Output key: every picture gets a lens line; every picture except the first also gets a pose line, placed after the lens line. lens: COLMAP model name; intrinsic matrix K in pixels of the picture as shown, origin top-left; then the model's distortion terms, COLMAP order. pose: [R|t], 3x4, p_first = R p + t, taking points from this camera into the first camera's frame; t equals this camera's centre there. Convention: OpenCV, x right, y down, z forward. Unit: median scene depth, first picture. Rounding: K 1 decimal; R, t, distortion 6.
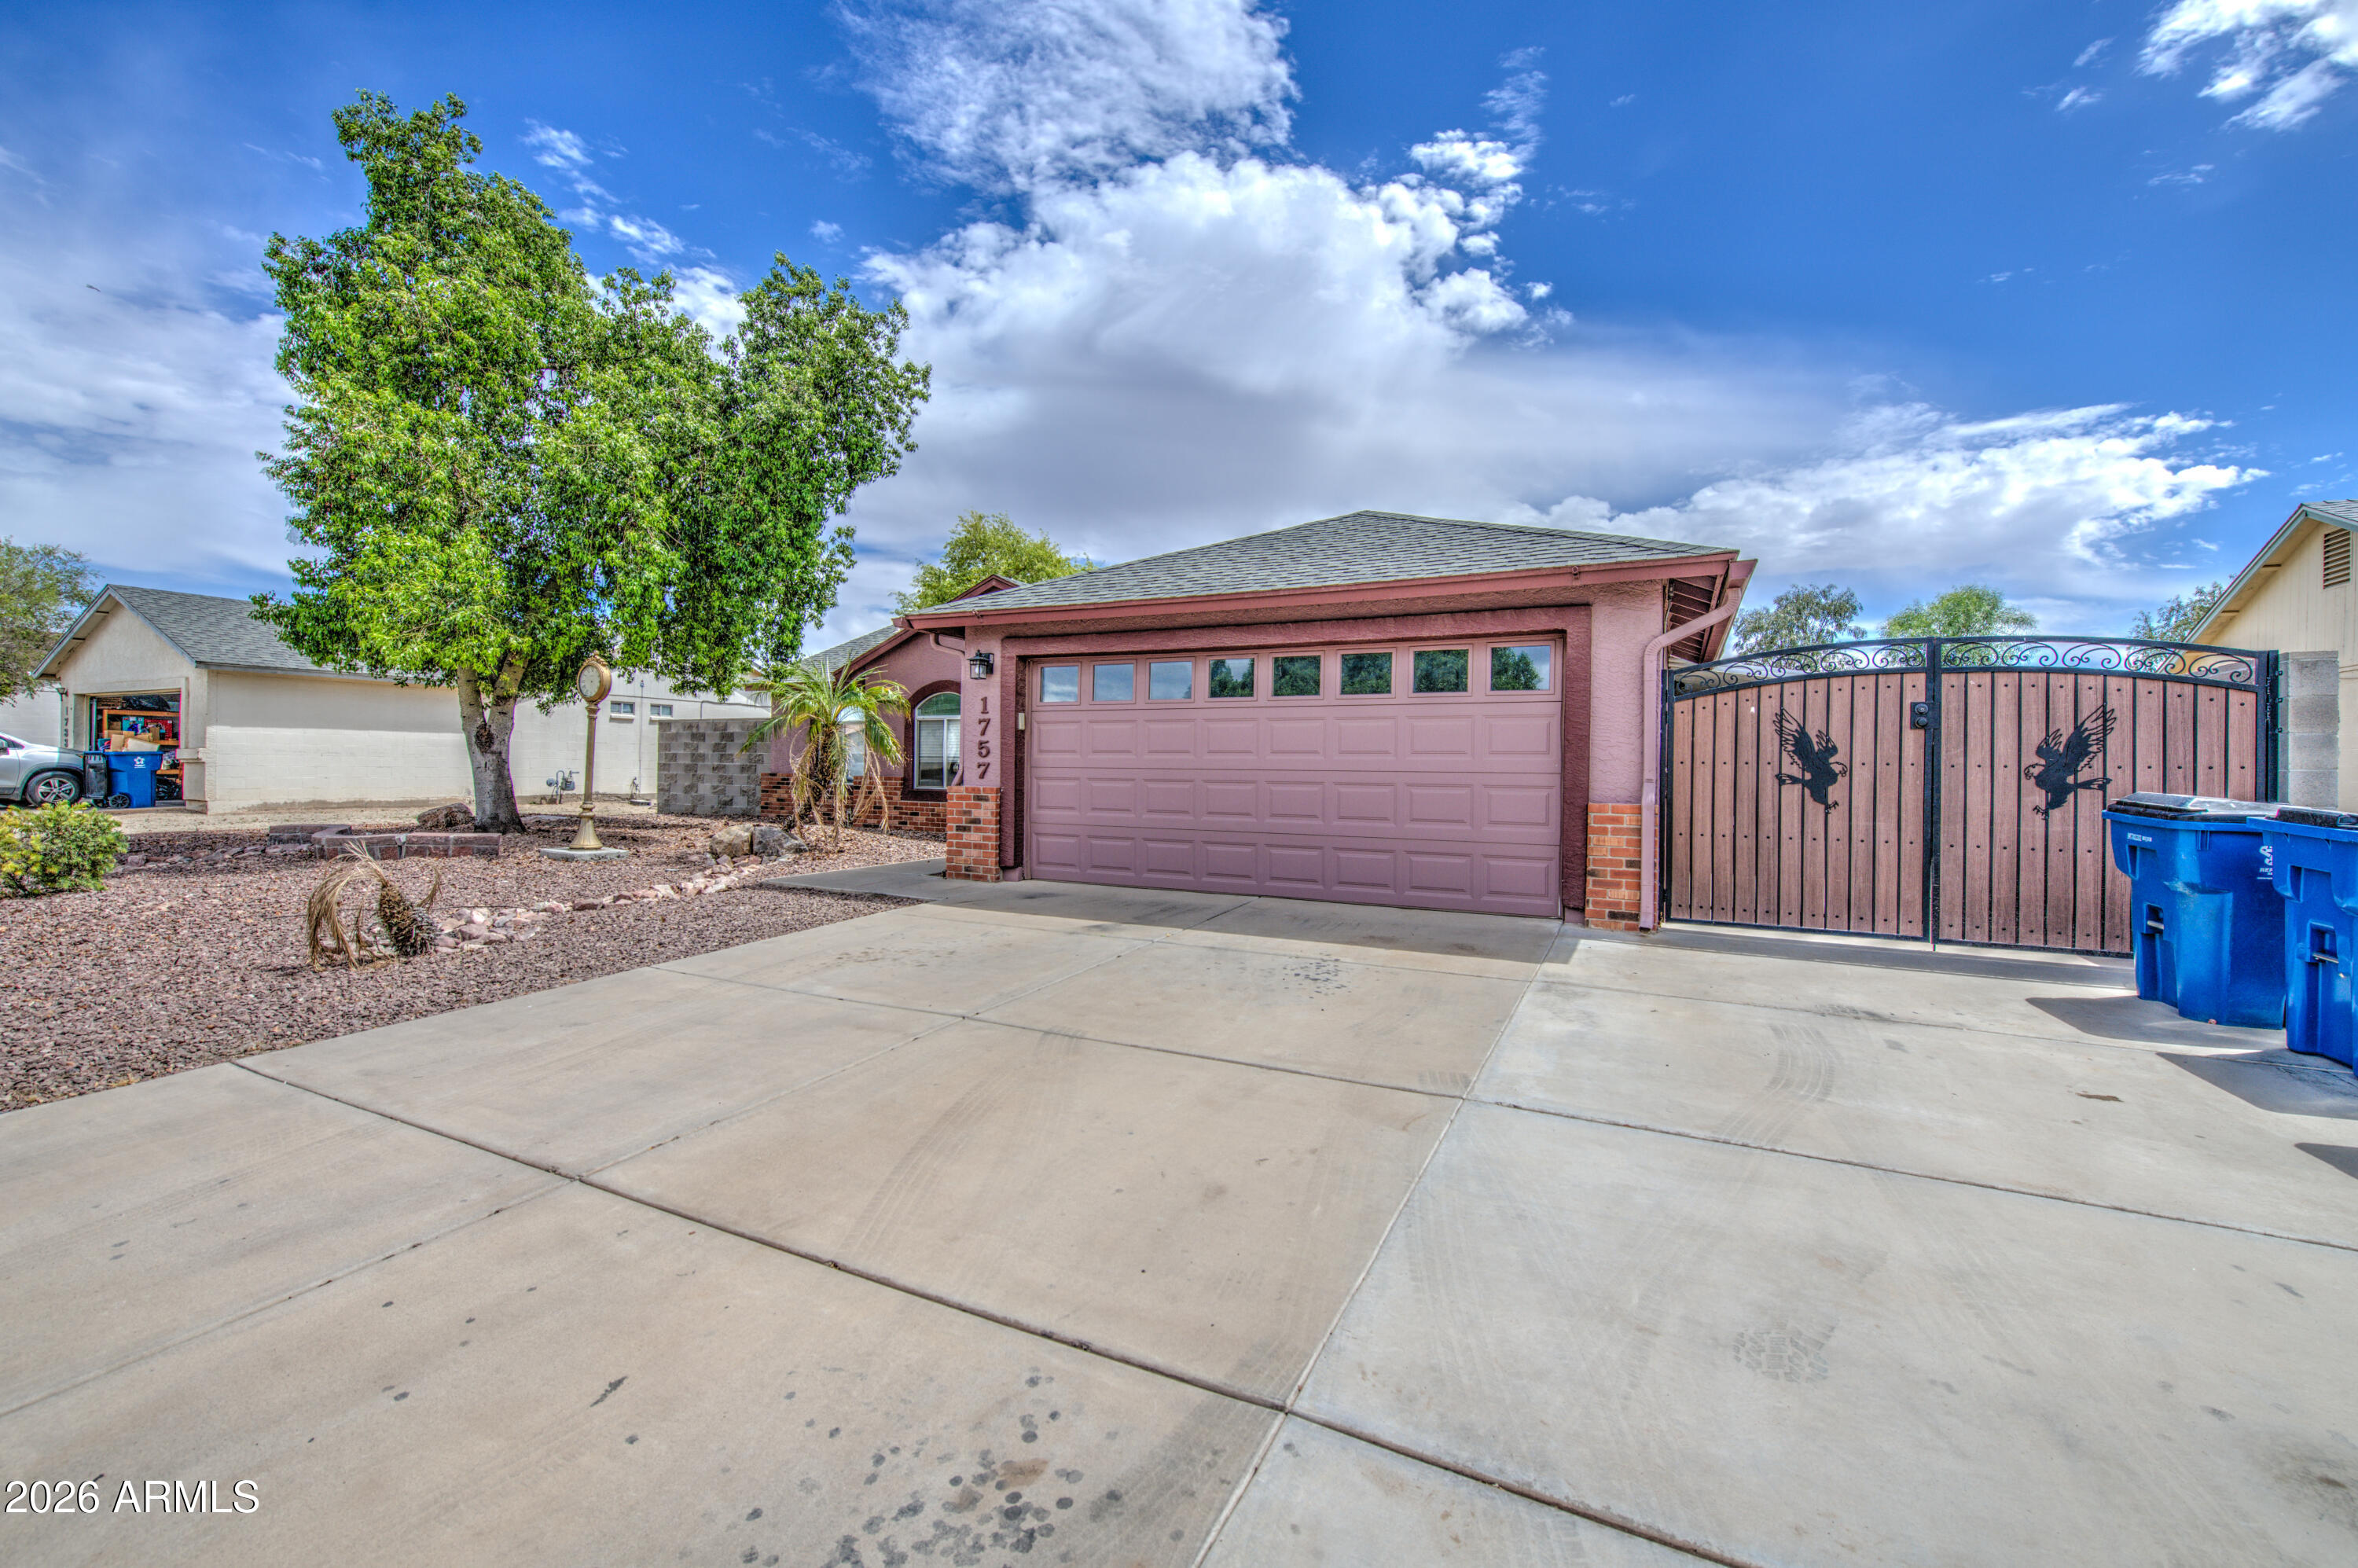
lens RADIAL K [[965.4, 0, 1179.0], [0, 965.4, 784.0], [0, 0, 1]] dist [0.010239, -0.000272]
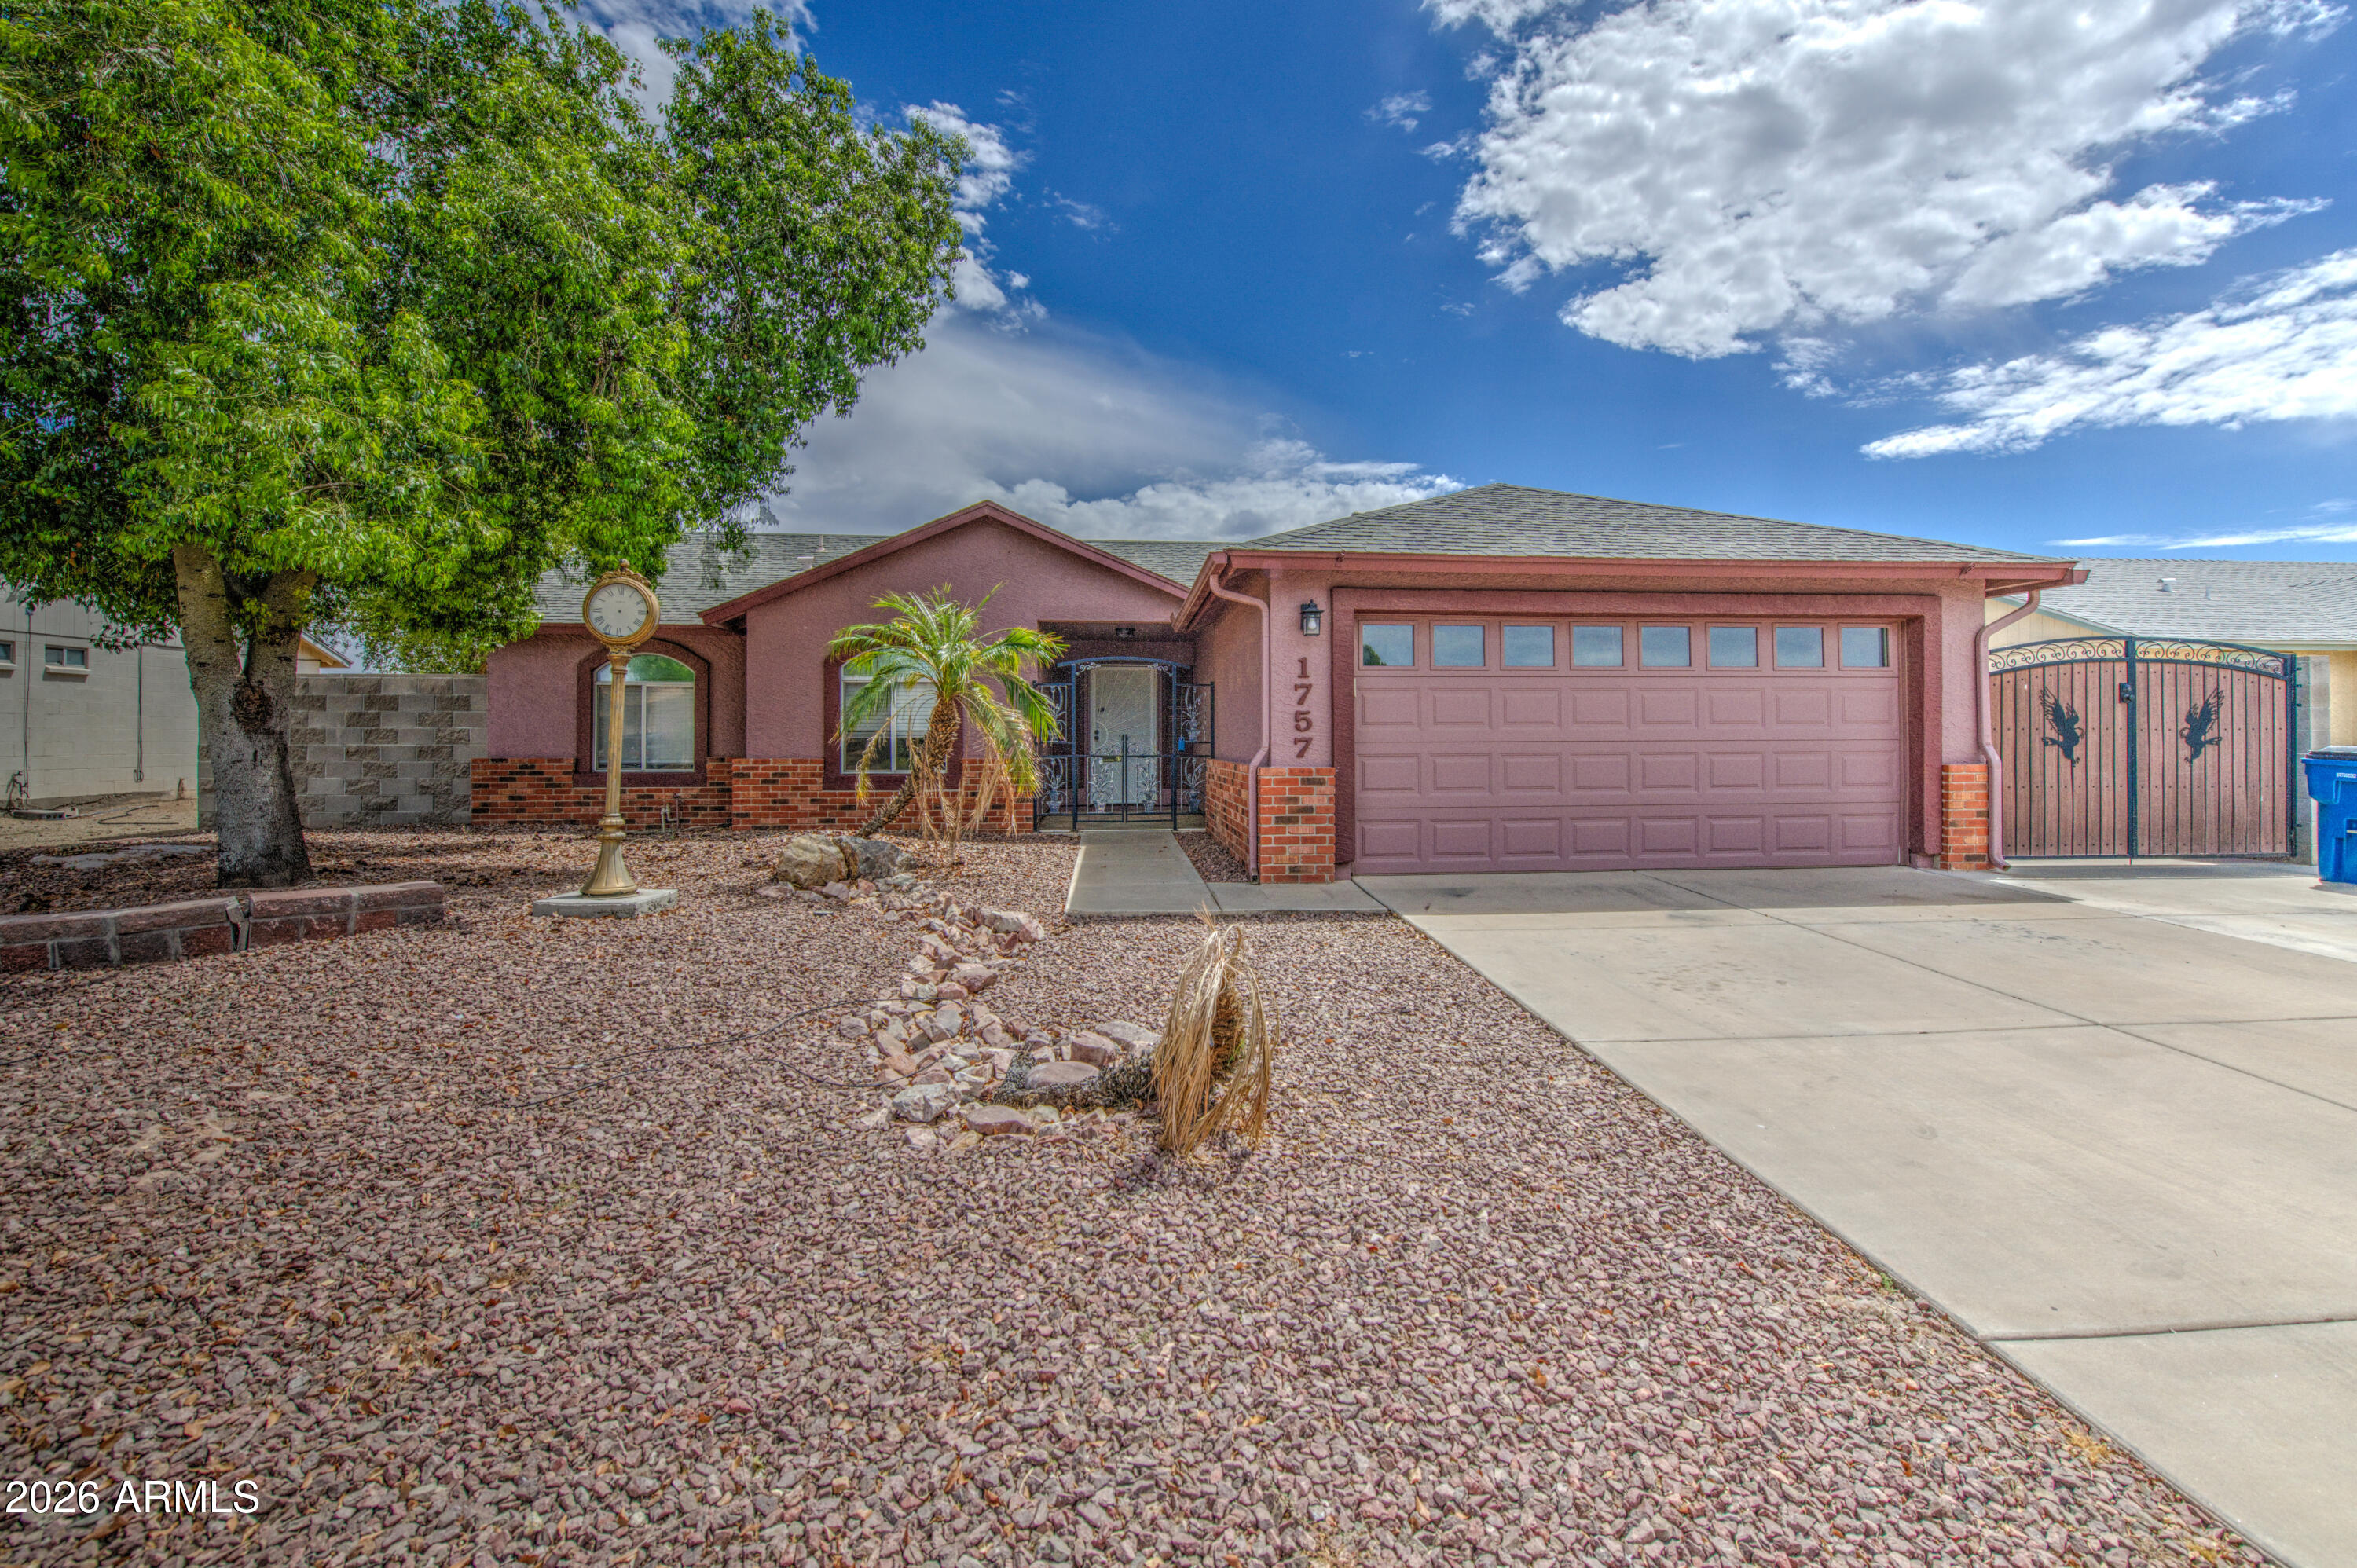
lens RADIAL K [[971.4, 0, 1182.9], [0, 971.4, 741.7], [0, 0, 1]] dist [-0.001326, -0.000207]
pose [[0.850076, -0.017241, 0.526378, -0.734050], [0.022988, 0.999726, -0.004379, -0.017816], [-0.526159, 0.015823, 0.850239, 0.363061]]
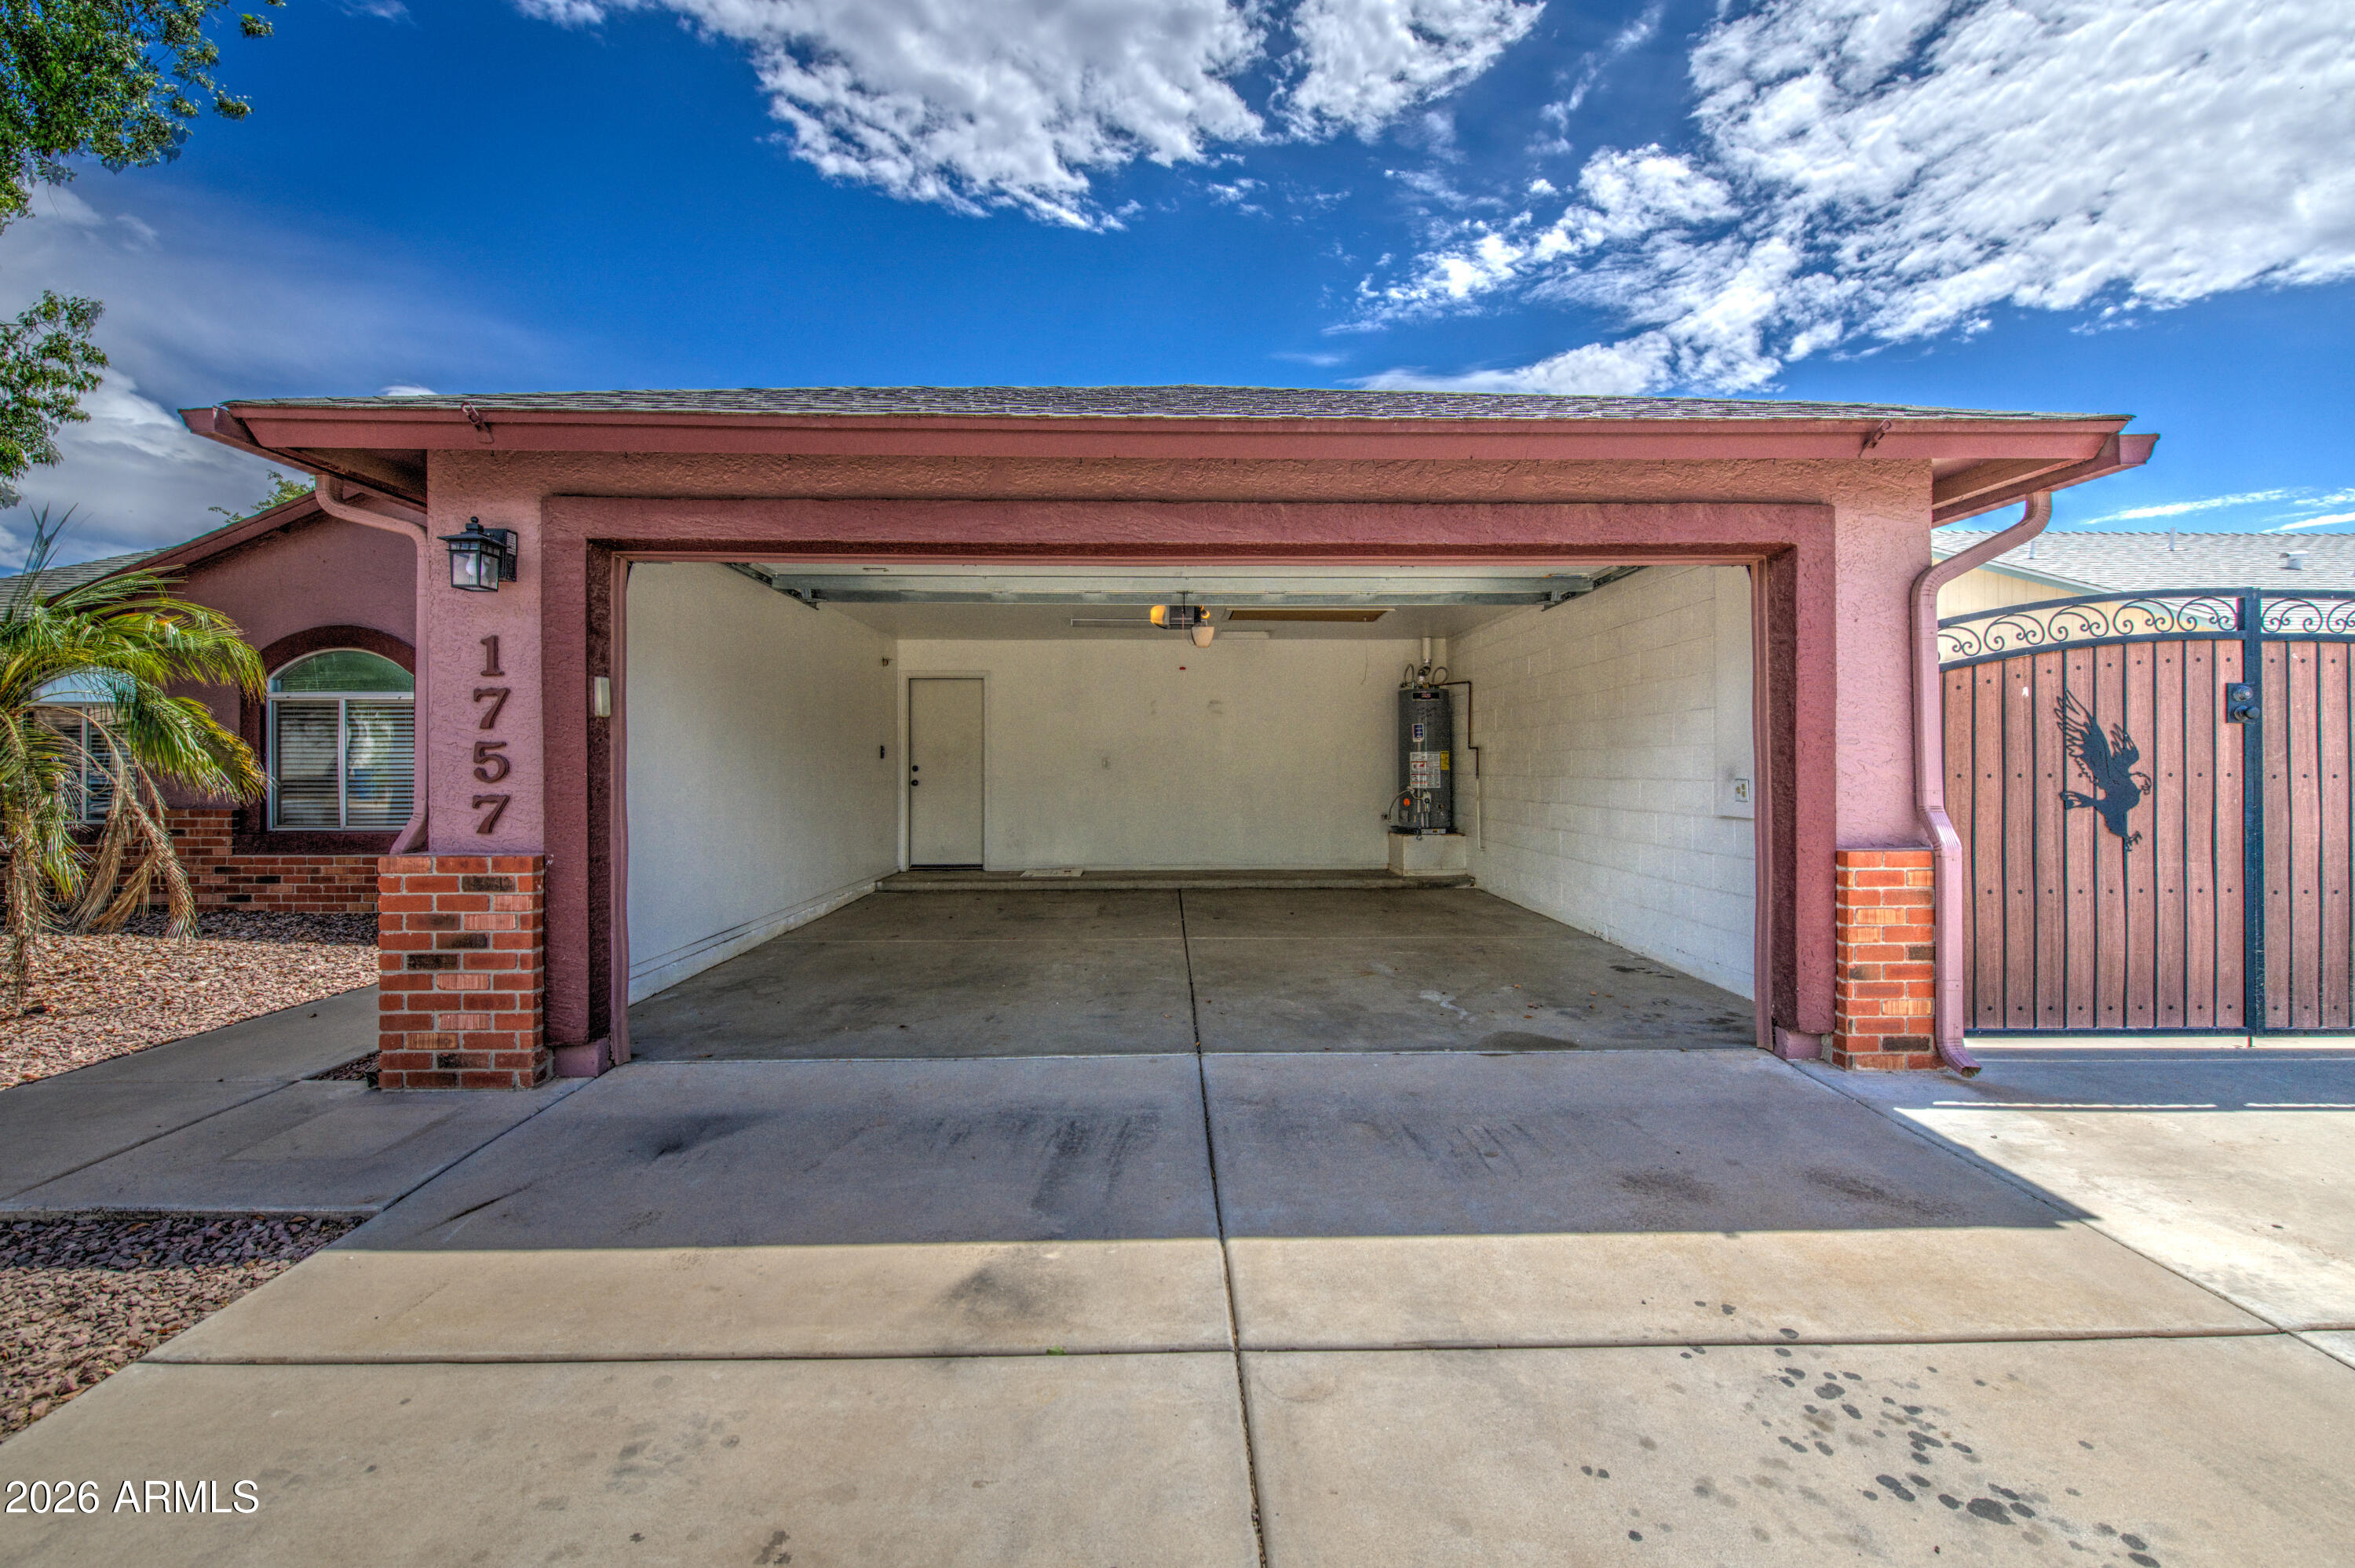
lens RADIAL K [[962.2, 0, 1172.6], [0, 962.2, 771.0], [0, 0, 1]] dist [-0.000326, -0.000308]
pose [[0.882093, -0.016569, 0.470783, -0.141866], [0.022254, 0.999731, -0.006512, -0.023574], [-0.470548, 0.016221, 0.882225, 0.512588]]
